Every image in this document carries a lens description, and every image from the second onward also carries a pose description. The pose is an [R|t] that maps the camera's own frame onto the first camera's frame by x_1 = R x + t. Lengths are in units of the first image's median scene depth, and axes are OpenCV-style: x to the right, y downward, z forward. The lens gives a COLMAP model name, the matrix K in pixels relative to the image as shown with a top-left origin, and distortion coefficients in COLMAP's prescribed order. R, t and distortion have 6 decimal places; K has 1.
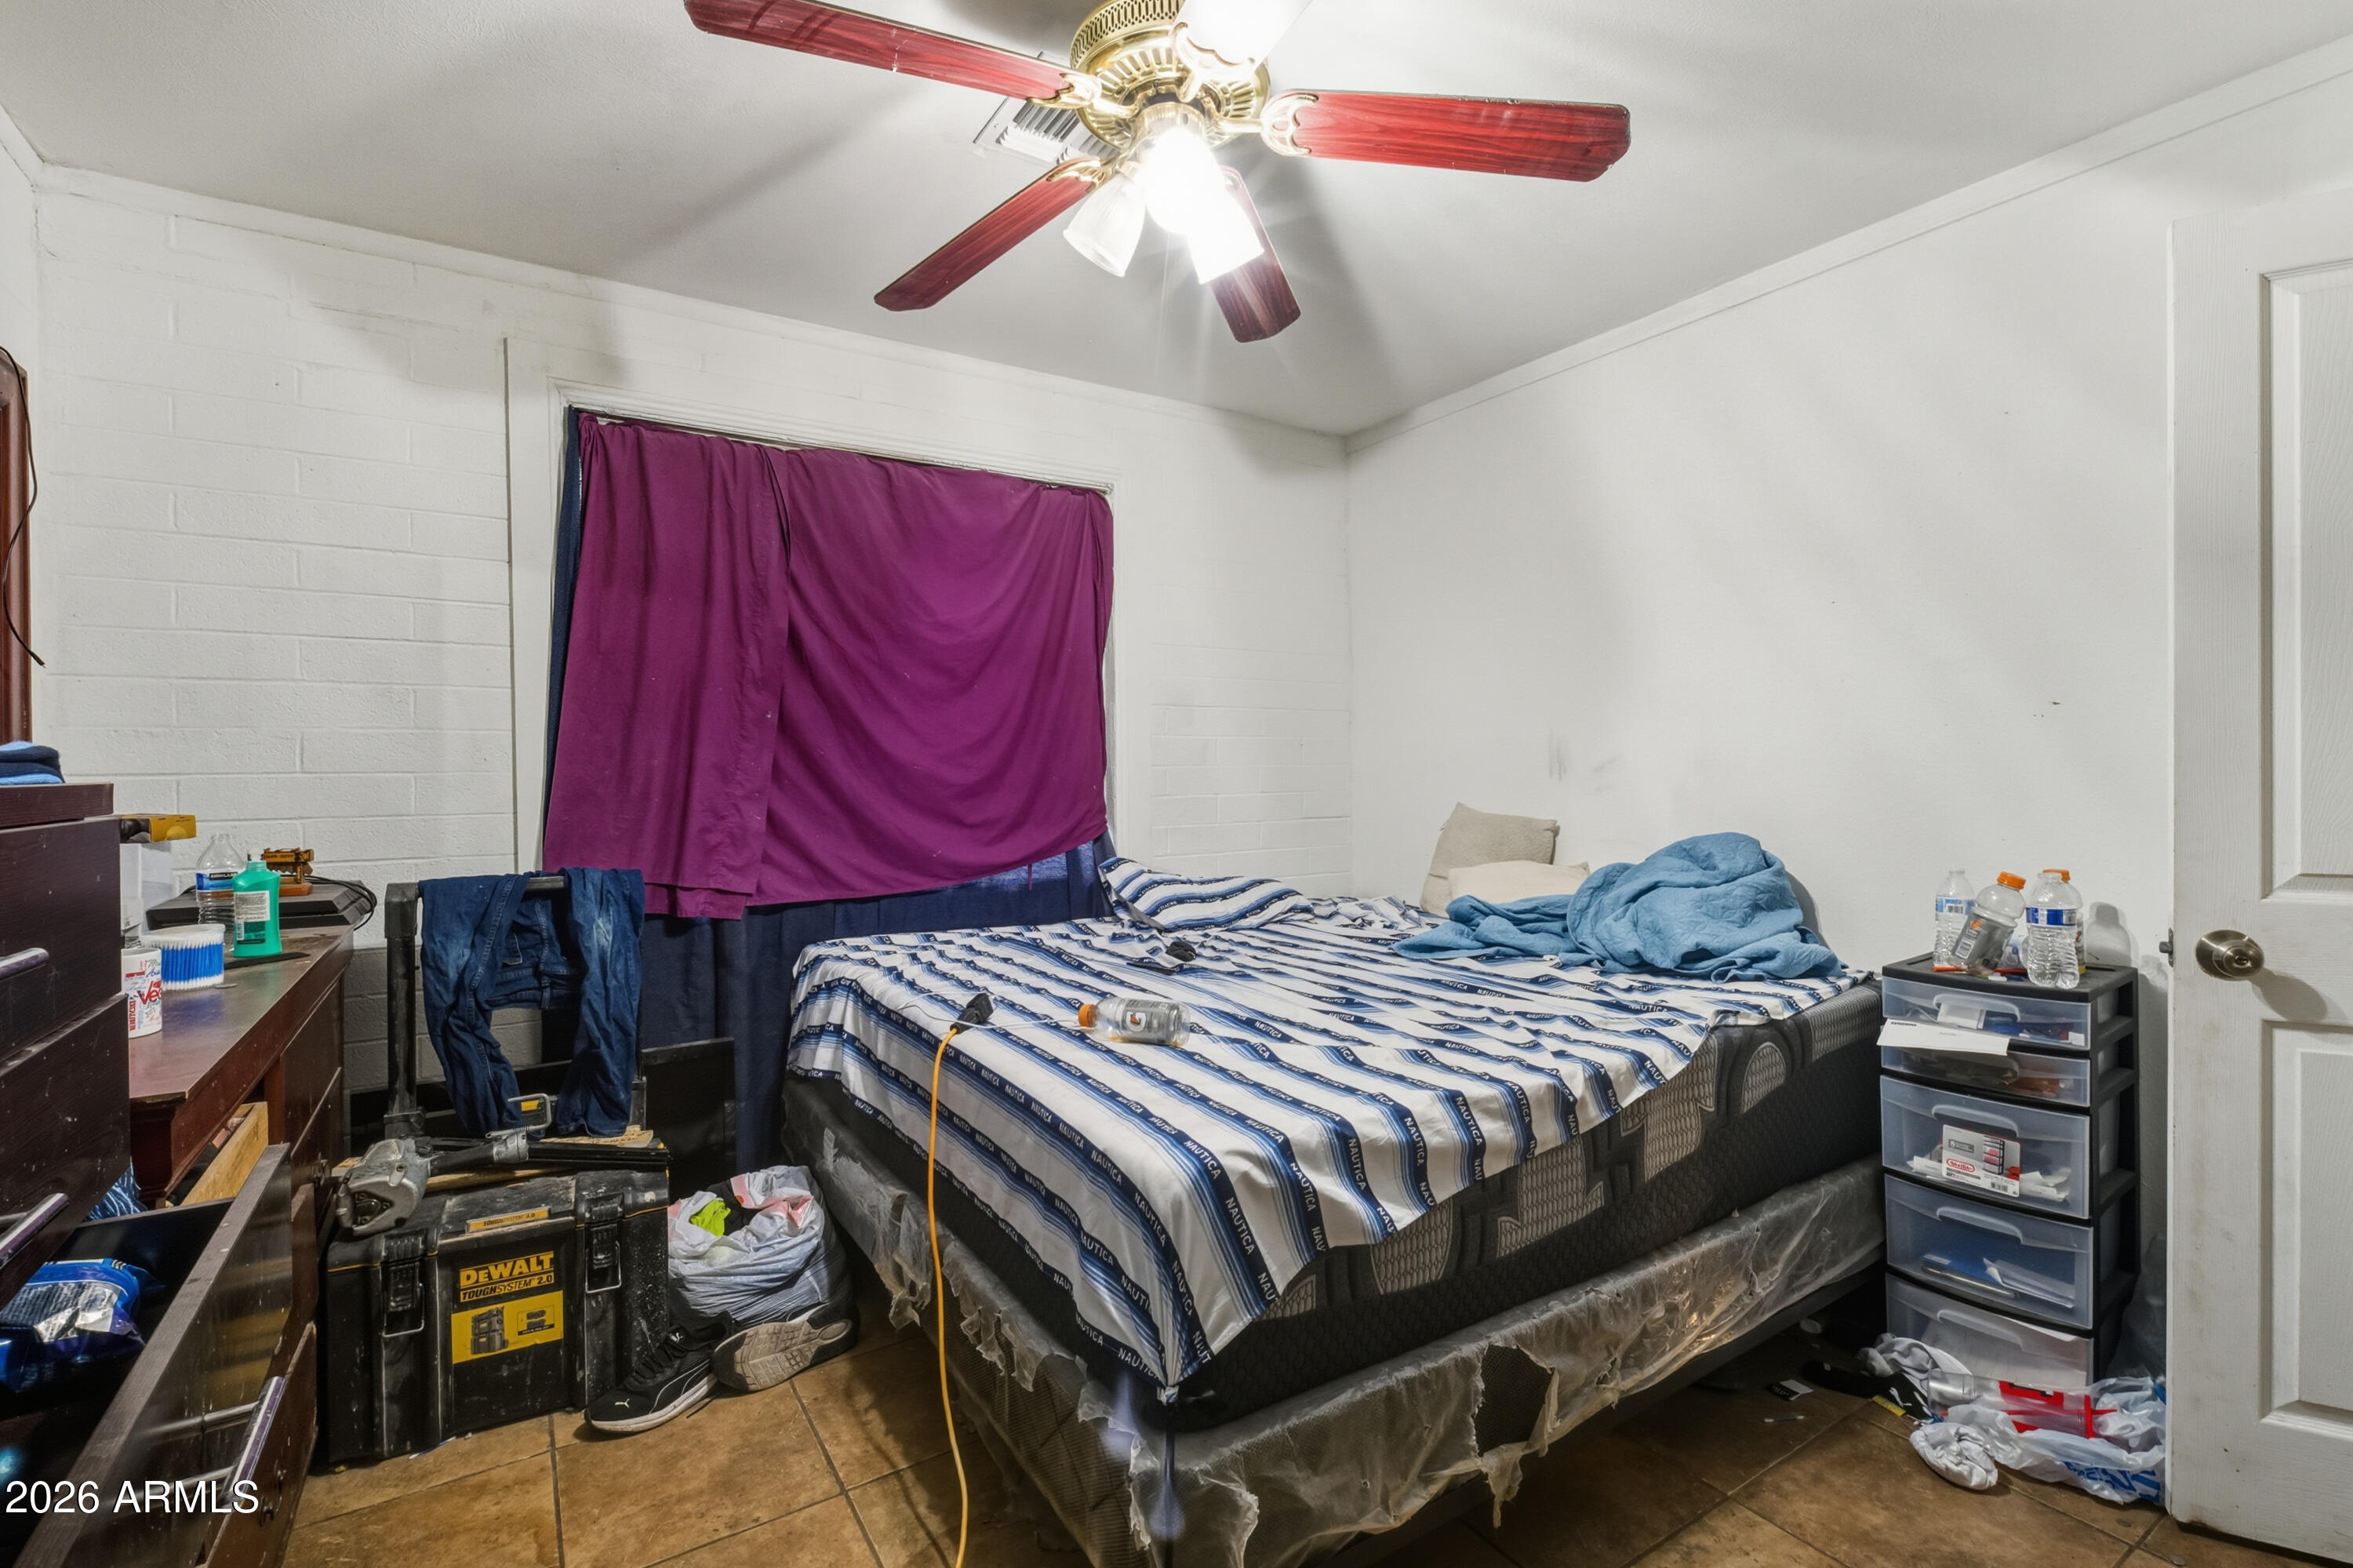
lens RADIAL K [[1044.0, 0, 1174.0], [0, 1044.0, 766.9], [0, 0, 1]] dist [0.015512, -0.010403]
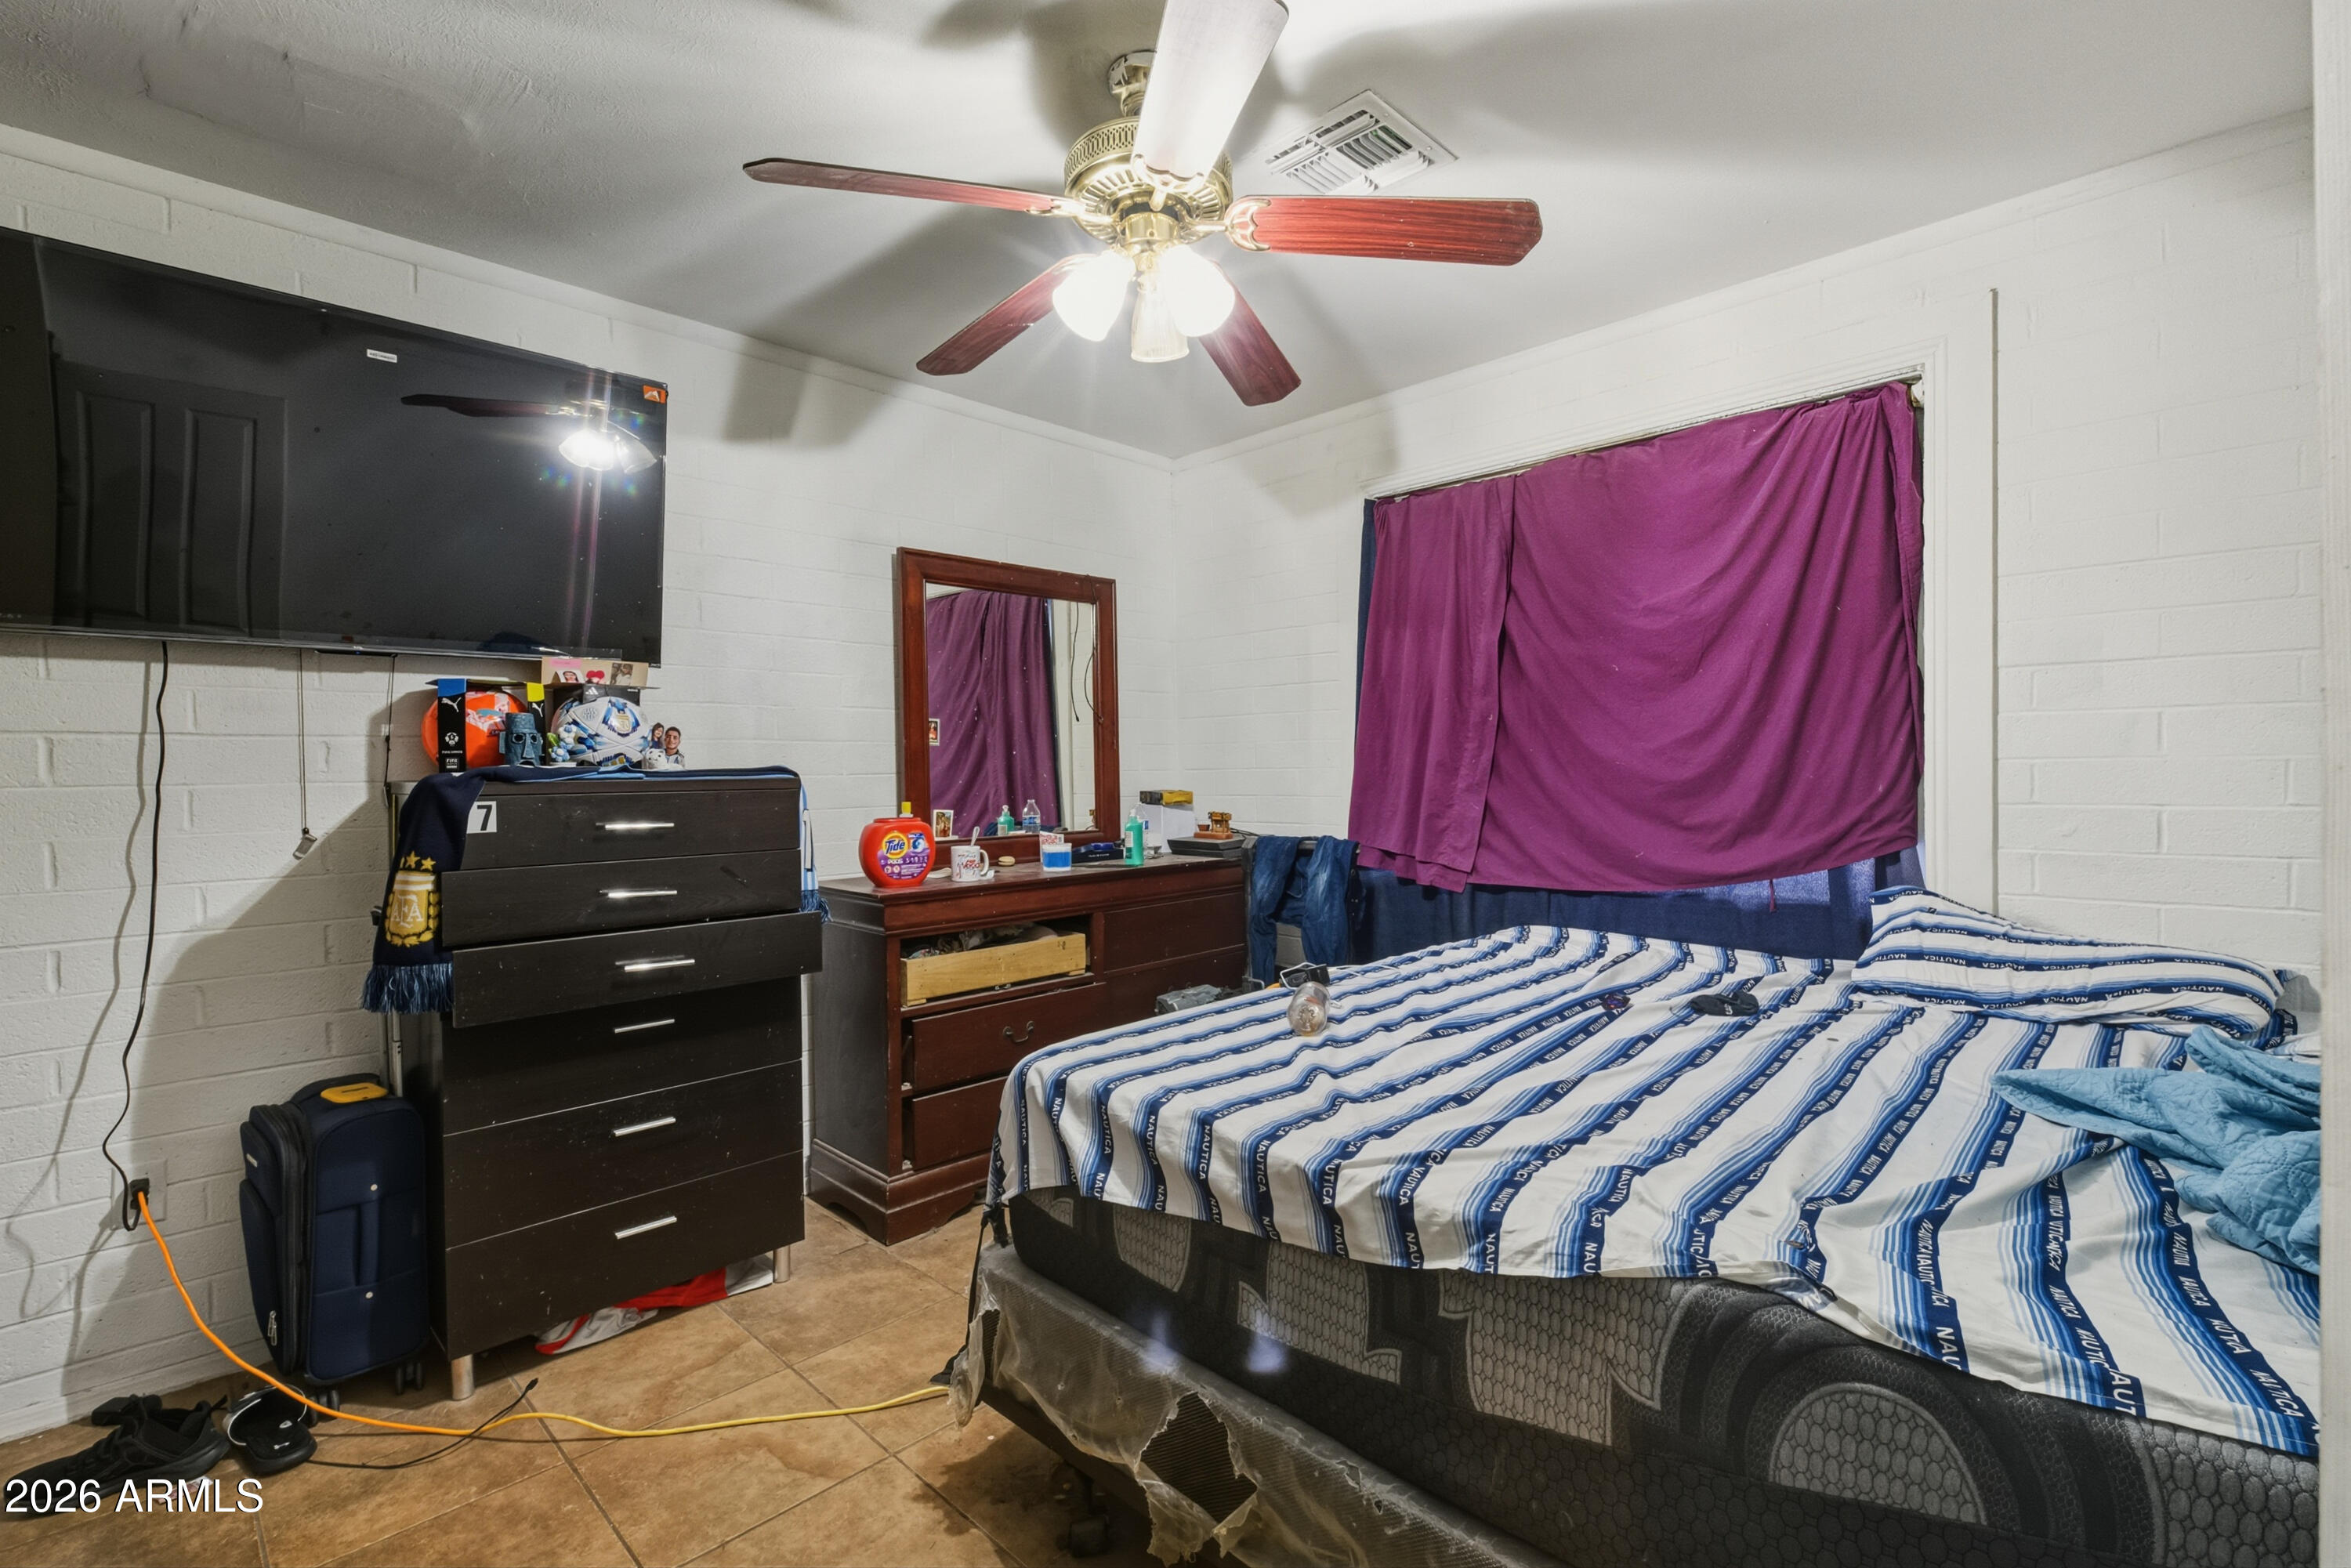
lens RADIAL K [[1057.5, 0, 1182.1], [0, 1057.5, 746.8], [0, 0, 1]] dist [0.014505, -0.009562]
pose [[0.224532, -0.013373, -0.974375, 0.658823], [0.010872, 0.999878, -0.011217, -0.008357], [0.974406, -0.008075, 0.224650, 0.418772]]
